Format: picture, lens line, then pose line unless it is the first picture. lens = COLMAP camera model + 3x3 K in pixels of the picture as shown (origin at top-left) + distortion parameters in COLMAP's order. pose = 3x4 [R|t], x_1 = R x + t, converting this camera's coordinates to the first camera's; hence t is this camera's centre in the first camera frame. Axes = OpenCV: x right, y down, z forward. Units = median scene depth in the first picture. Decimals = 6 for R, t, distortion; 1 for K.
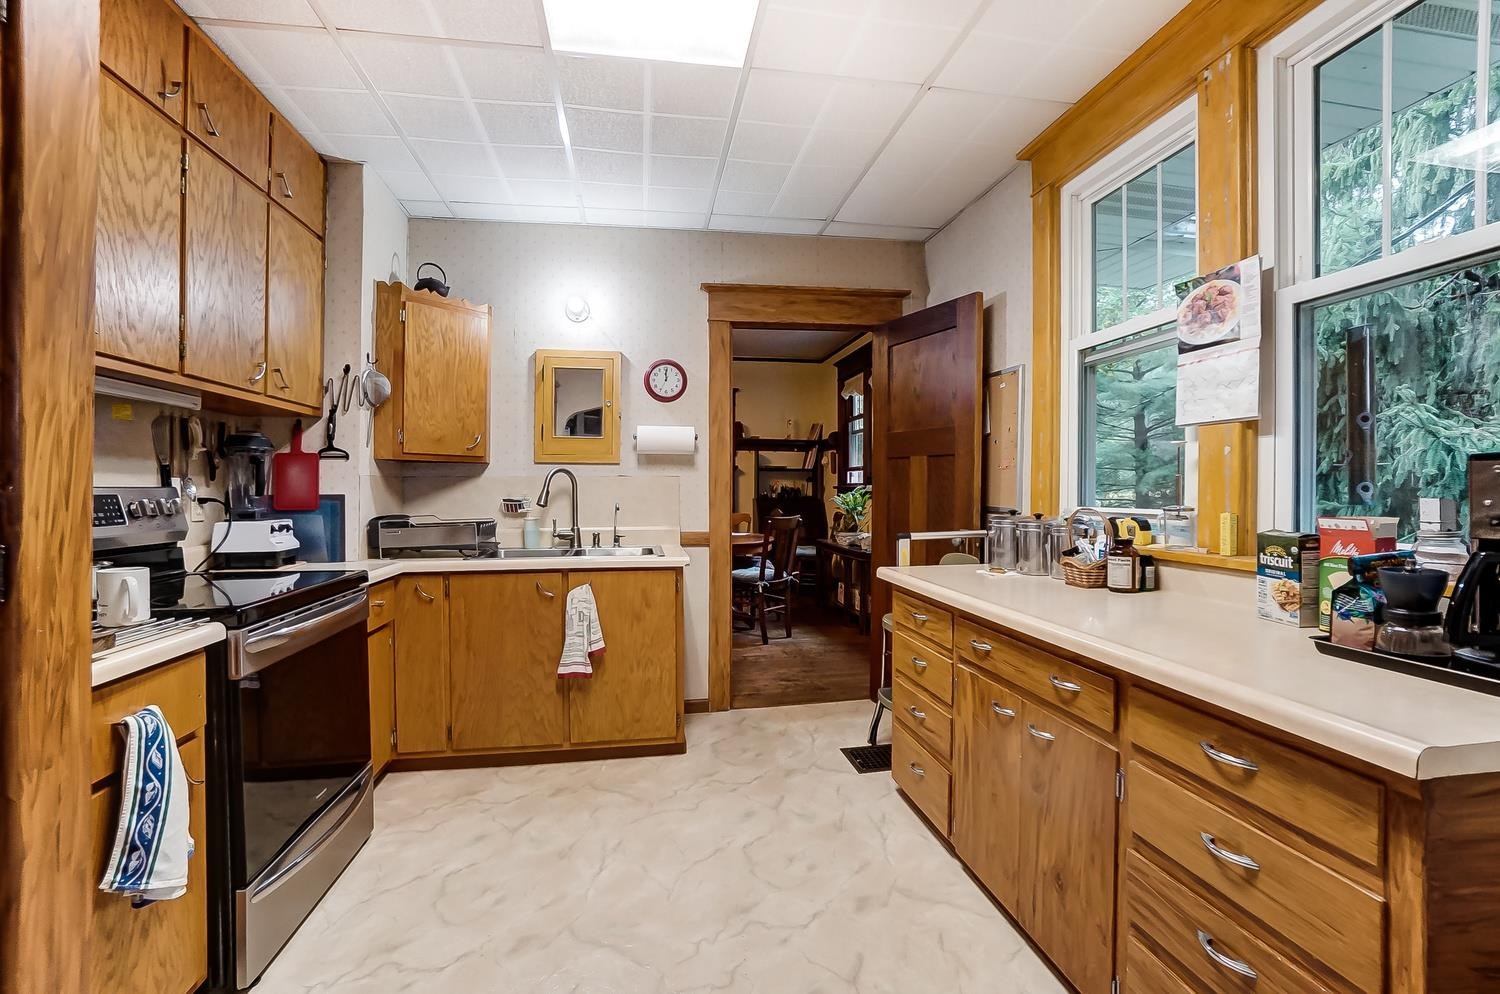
lens RADIAL K [[681.1, 0, 750.0], [0, 681.1, 497.0], [0, 0, 1]] dist [-0.032943, 0.000265]
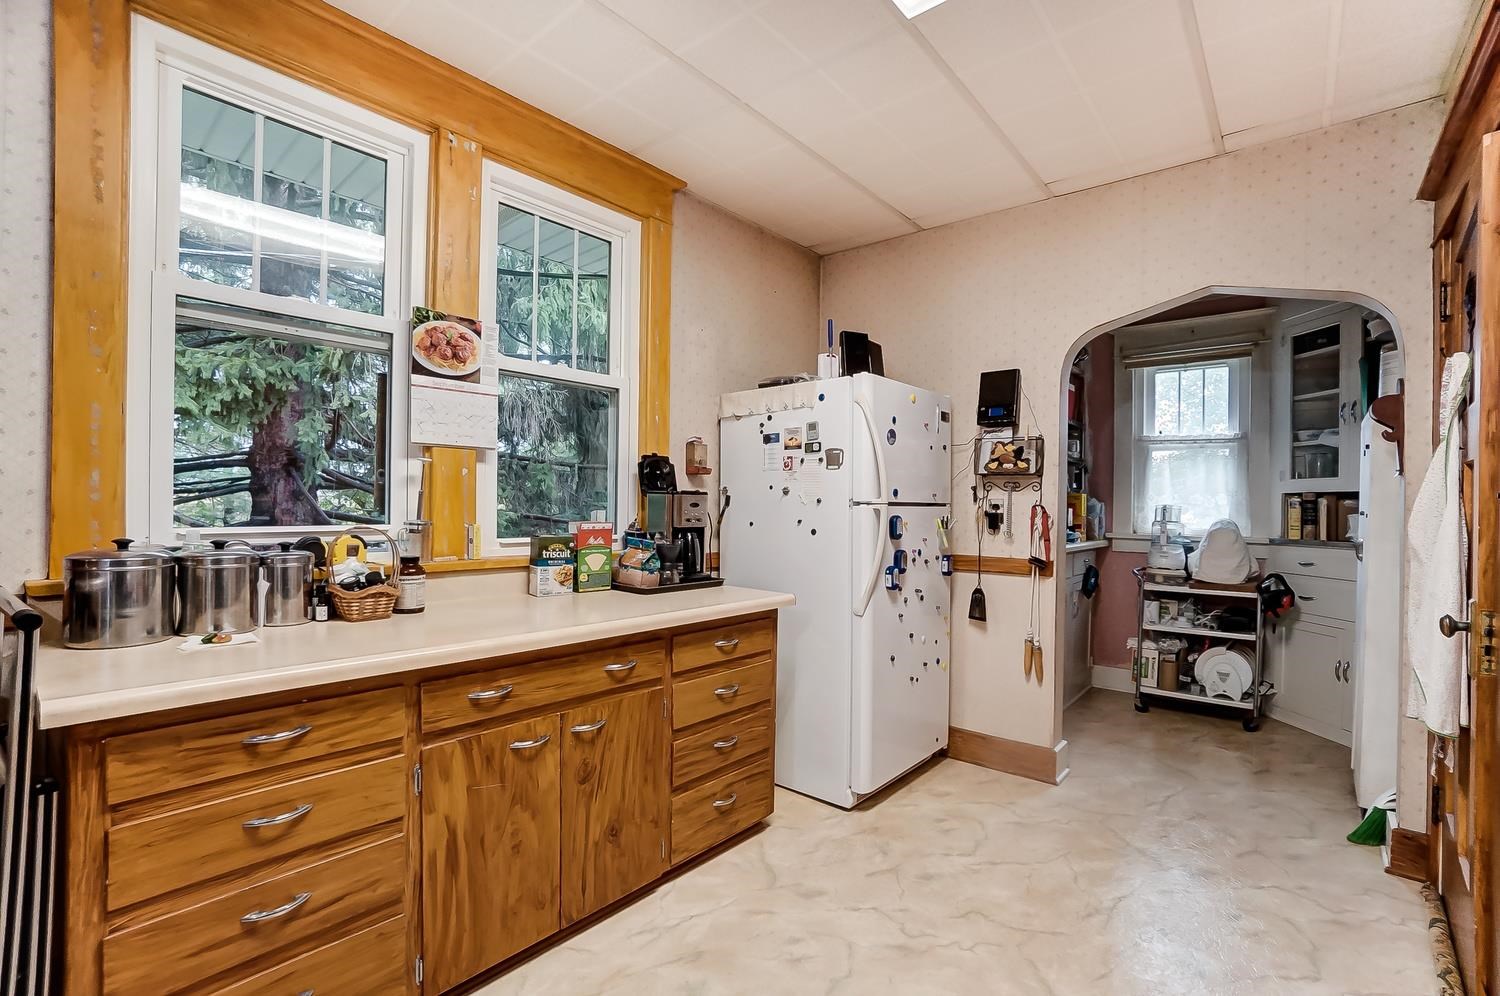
lens RADIAL K [[668.7, 0, 750.0], [0, 668.7, 513.0], [0, 0, 1]] dist [-0.043644, 0.000160]
pose [[-0.637841, -0.021176, 0.769877, -0.582467], [-0.008147, 0.999752, 0.020749, -0.027600], [-0.770125, 0.006963, -0.637855, 1.514670]]
